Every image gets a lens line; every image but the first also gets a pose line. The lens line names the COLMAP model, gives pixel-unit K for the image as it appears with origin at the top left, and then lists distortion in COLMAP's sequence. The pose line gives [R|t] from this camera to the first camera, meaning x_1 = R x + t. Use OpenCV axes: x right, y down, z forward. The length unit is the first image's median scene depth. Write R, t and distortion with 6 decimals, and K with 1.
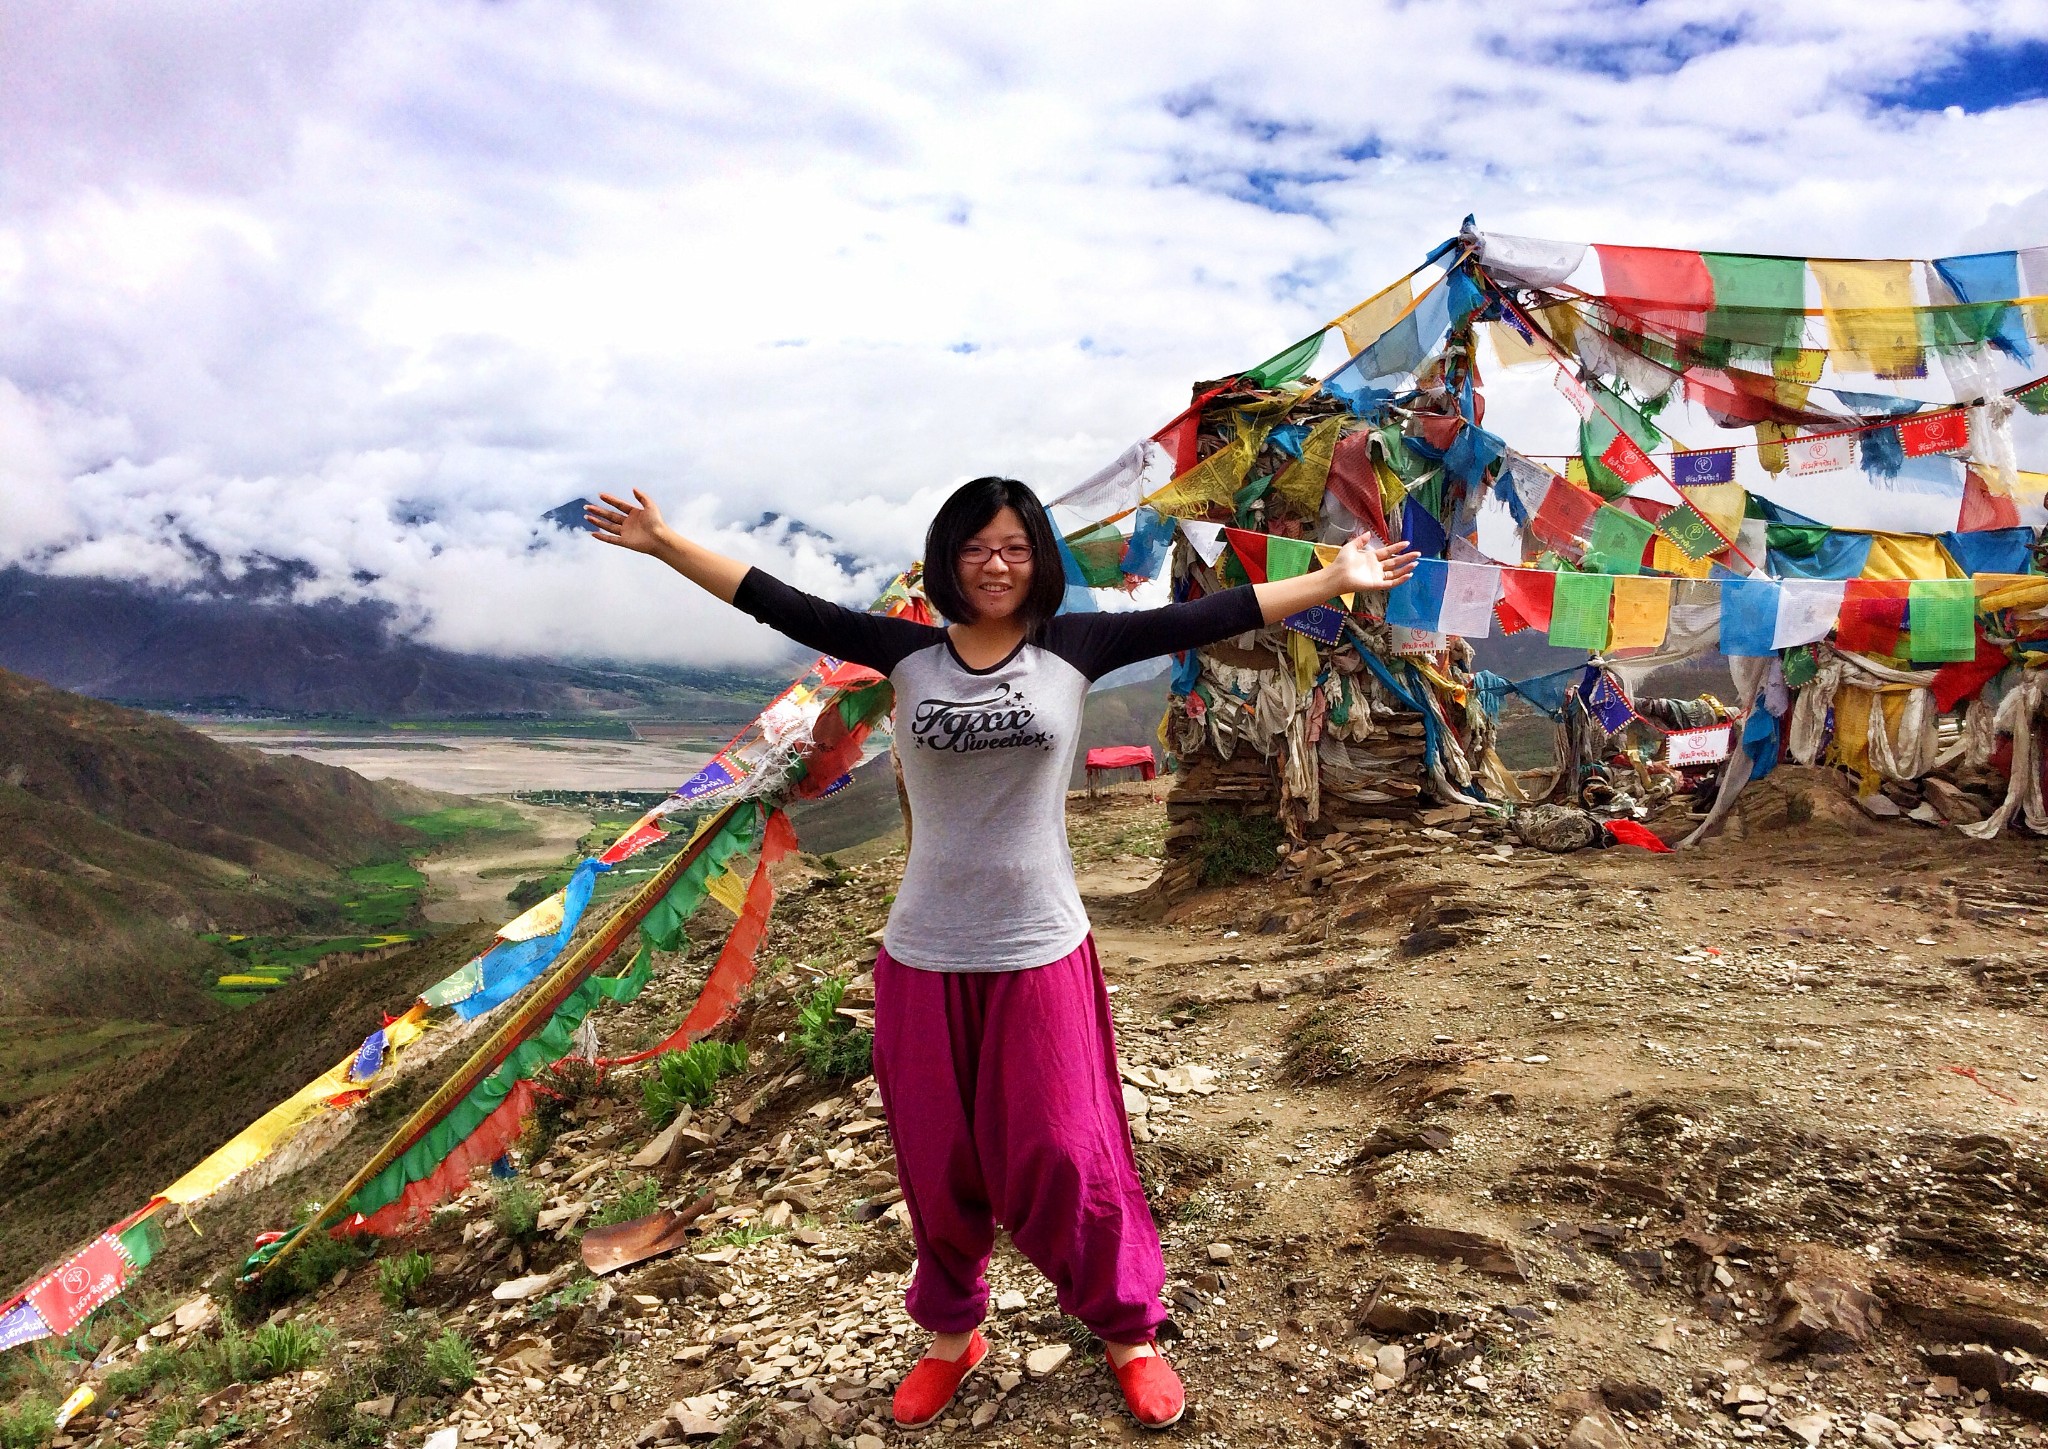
lens RADIAL K [[1677.5, 0, 1028.4], [0, 1677.5, 713.0], [0, 0, 1]] dist [0.085497, -0.091167]
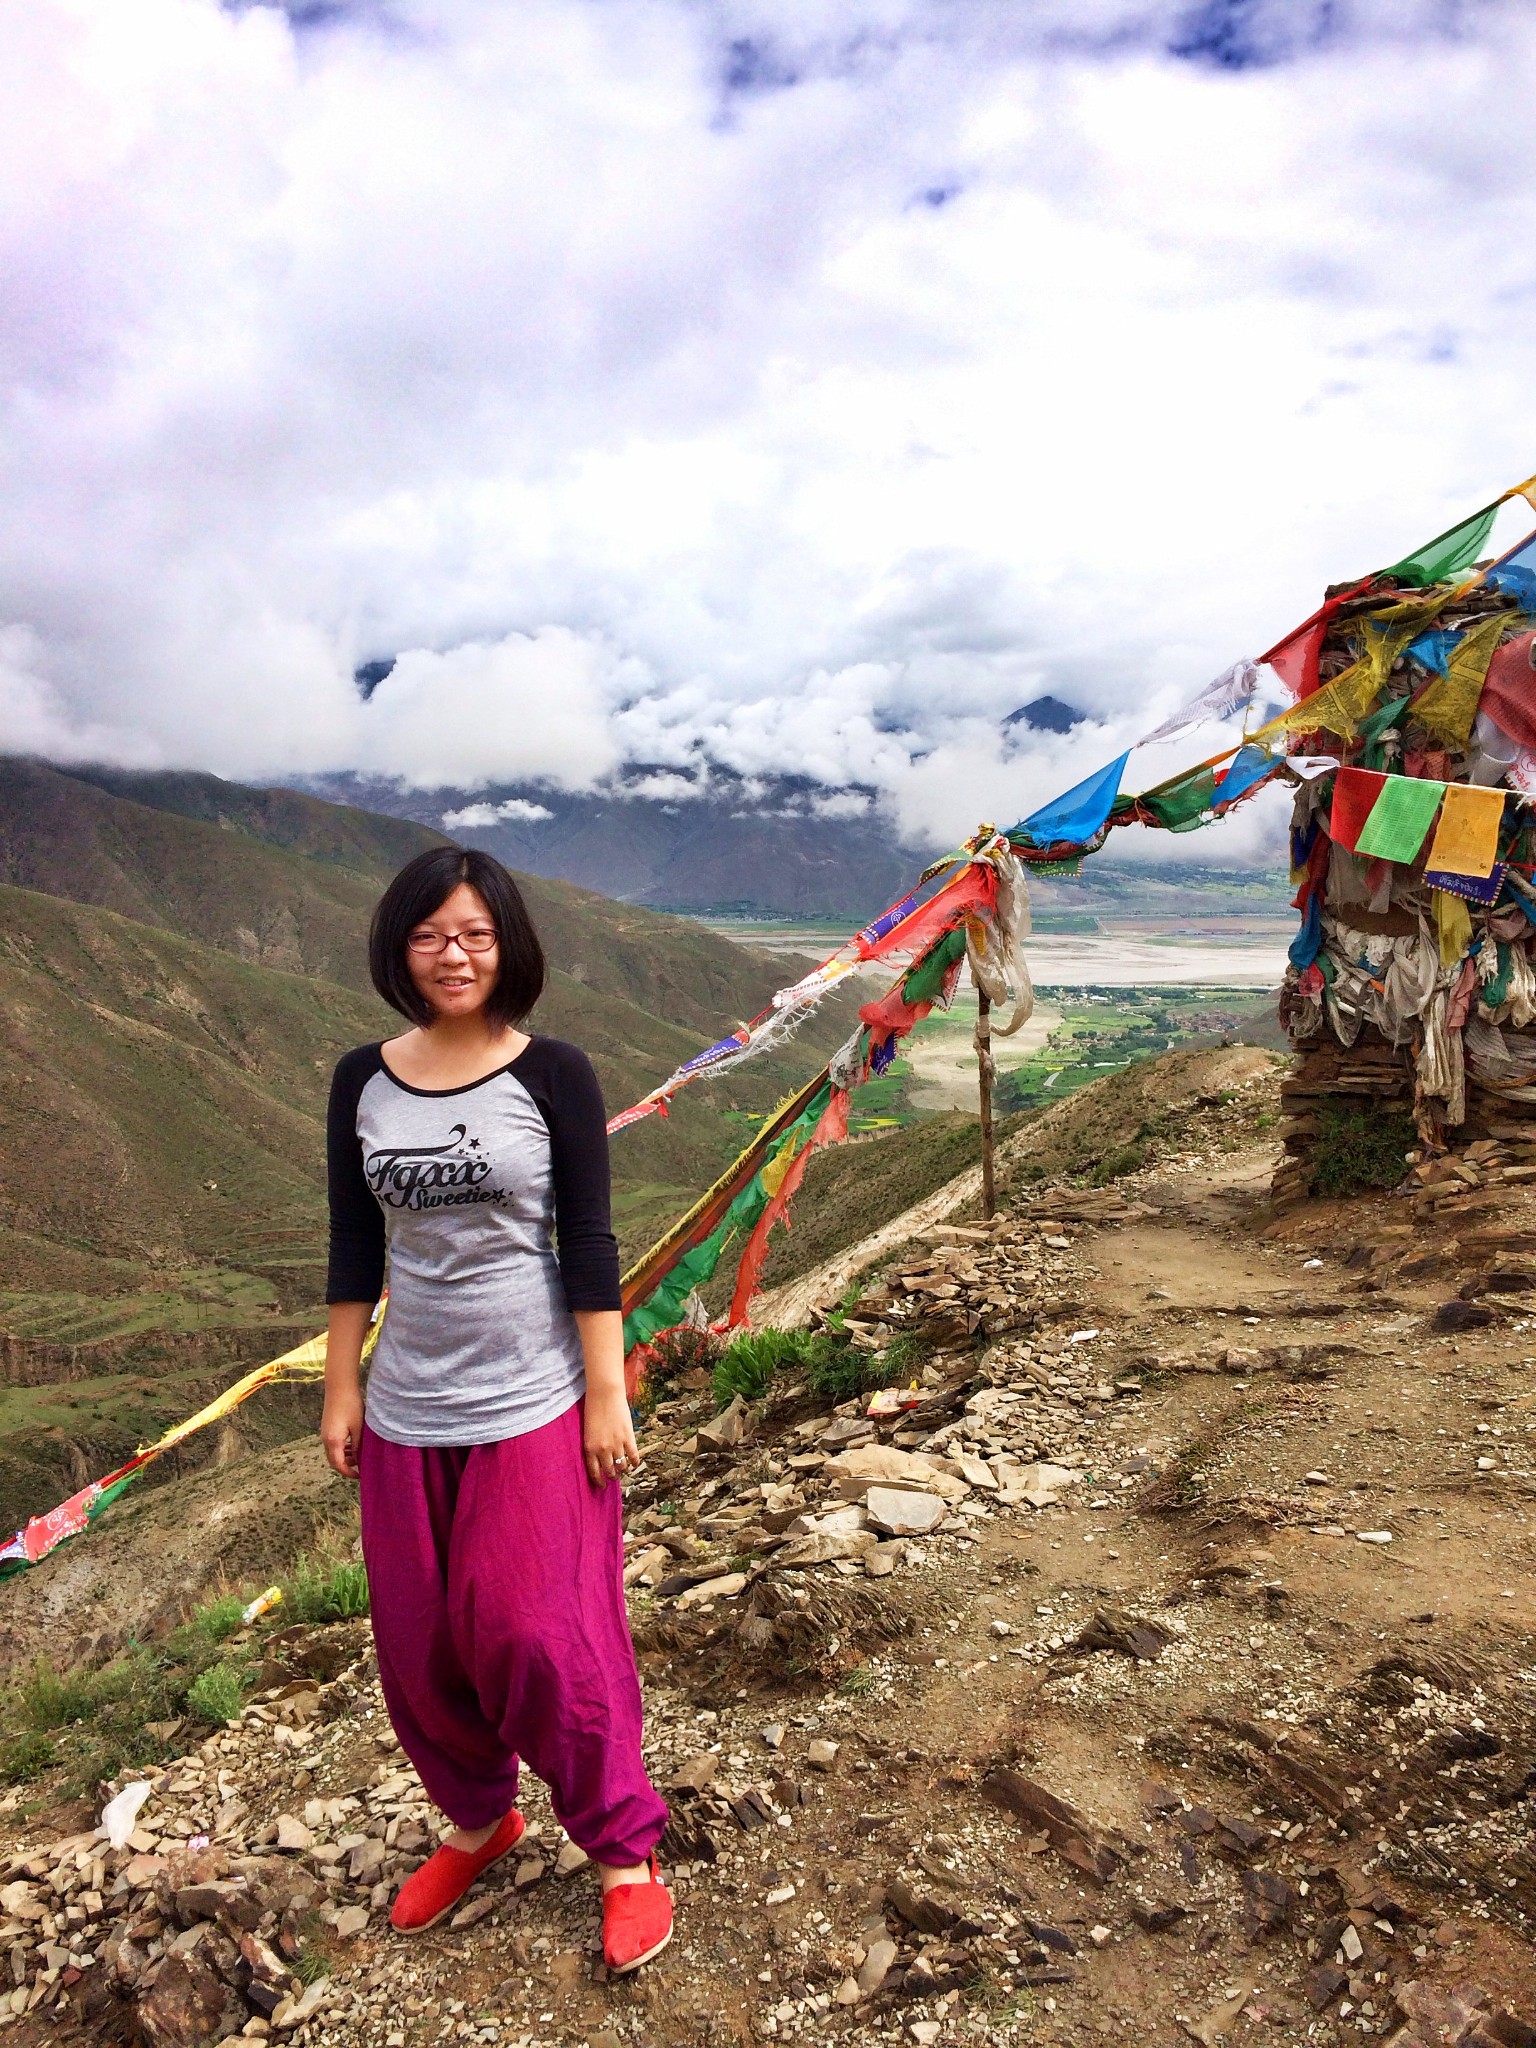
lens RADIAL K [[1681.8, 0, 784.9], [0, 1681.8, 1032.7], [0, 0, 1]] dist [0.081444, -0.101099]
pose [[0.914939, 0.008747, -0.403497, 0.227877], [0.021217, 0.997340, 0.069731, -0.049314], [0.403034, -0.072360, 0.912320, 0.135117]]
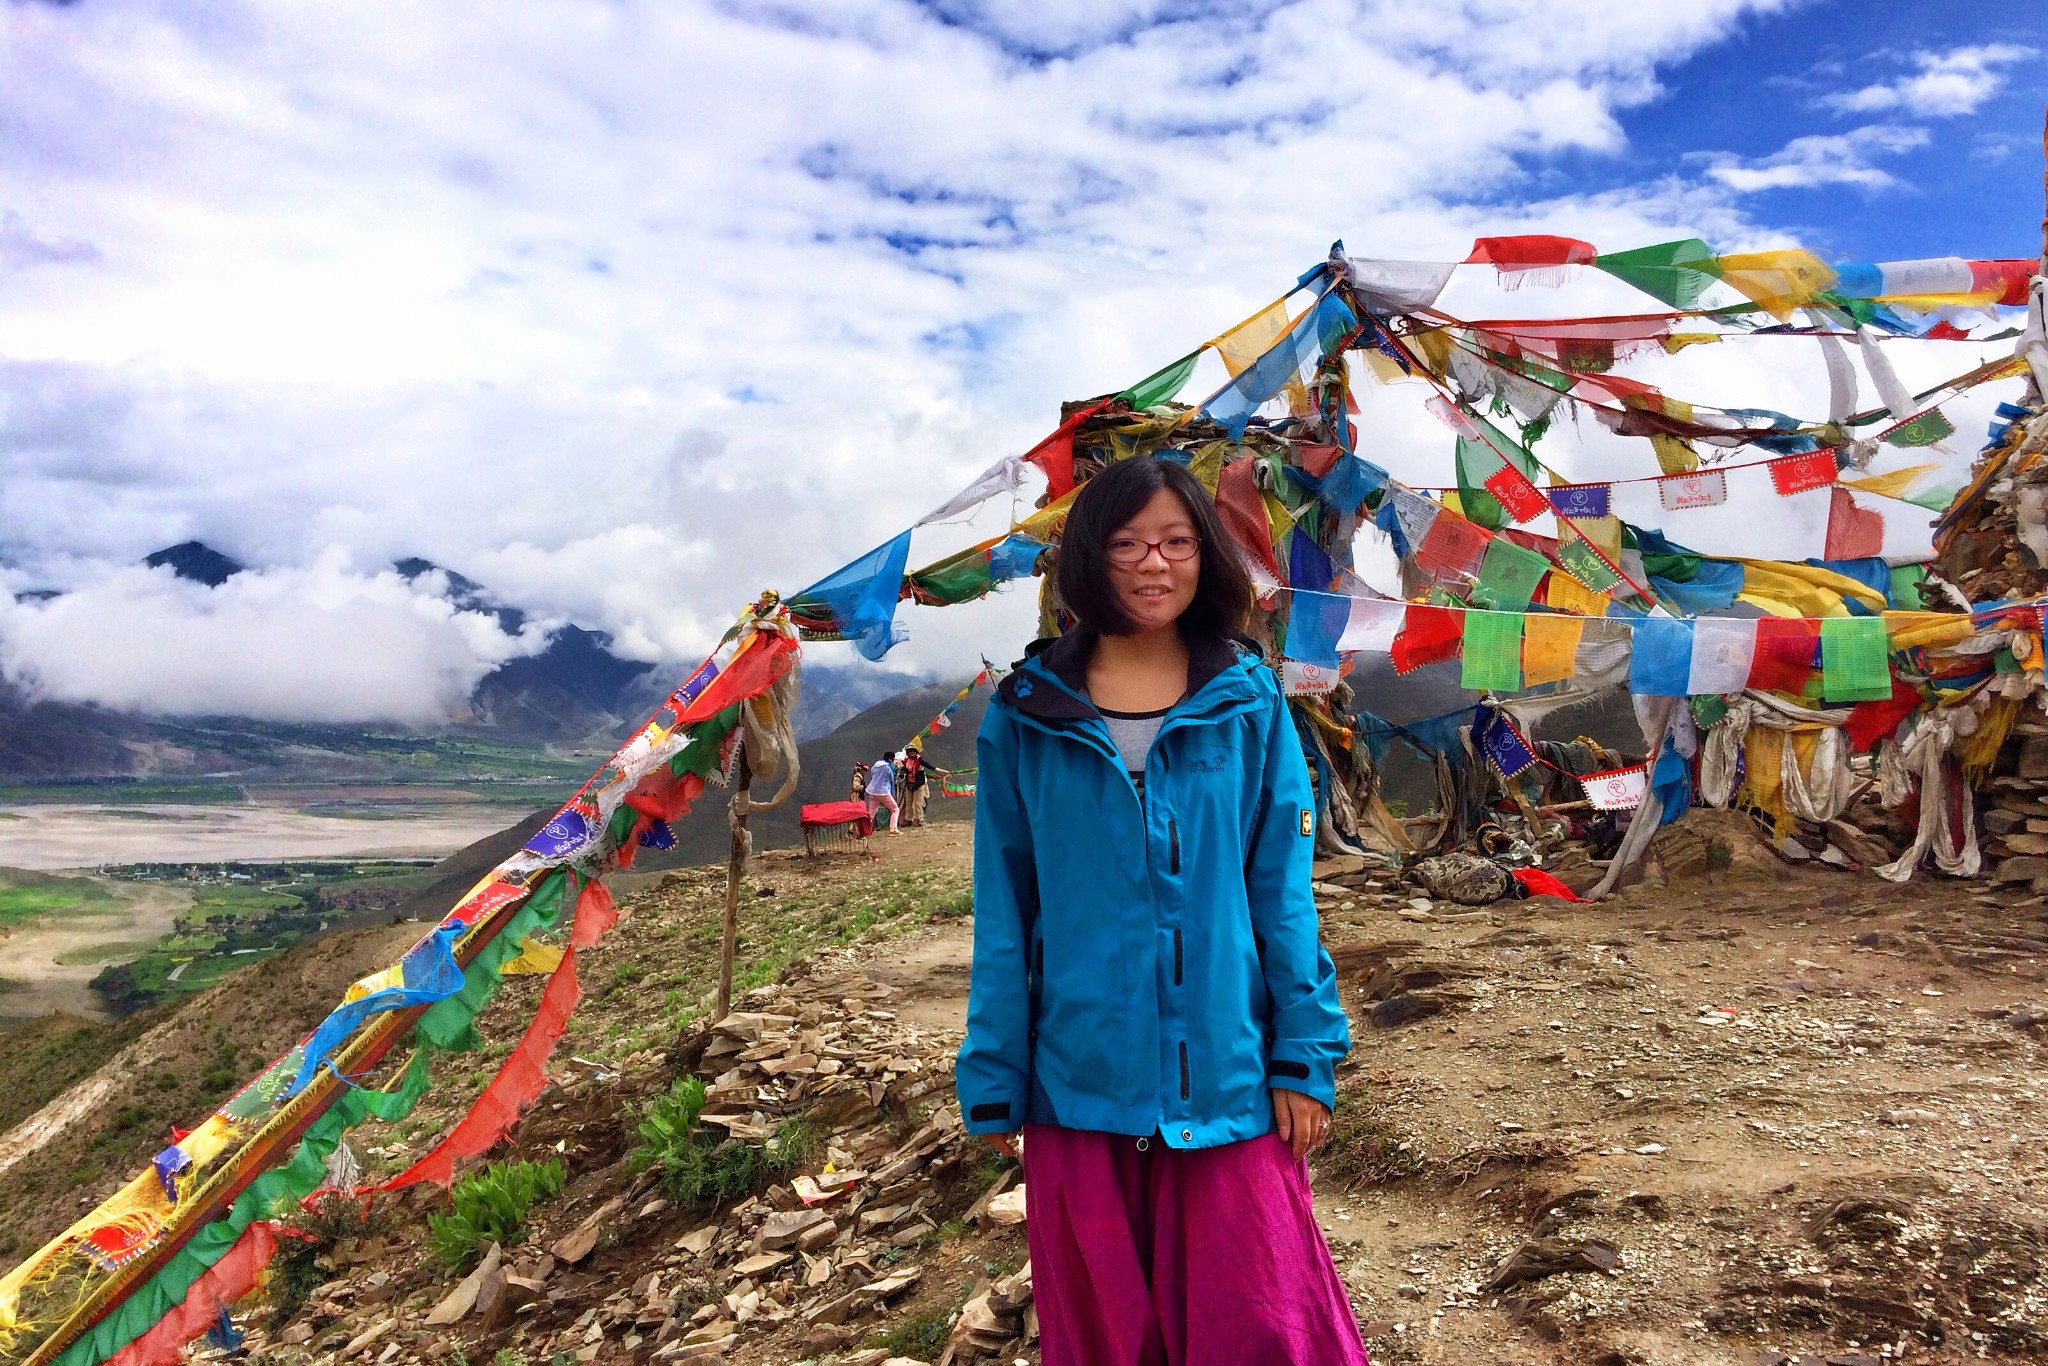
lens RADIAL K [[1712.2, 0, 1025.8], [0, 1712.2, 636.7], [0, 0, 1]] dist [0.090910, -0.125354]
pose [[0.981763, 0.004472, 0.190058, -0.115608], [0.010001, 0.997124, -0.075122, 0.003715], [-0.189847, 0.075653, 0.978895, 0.105759]]
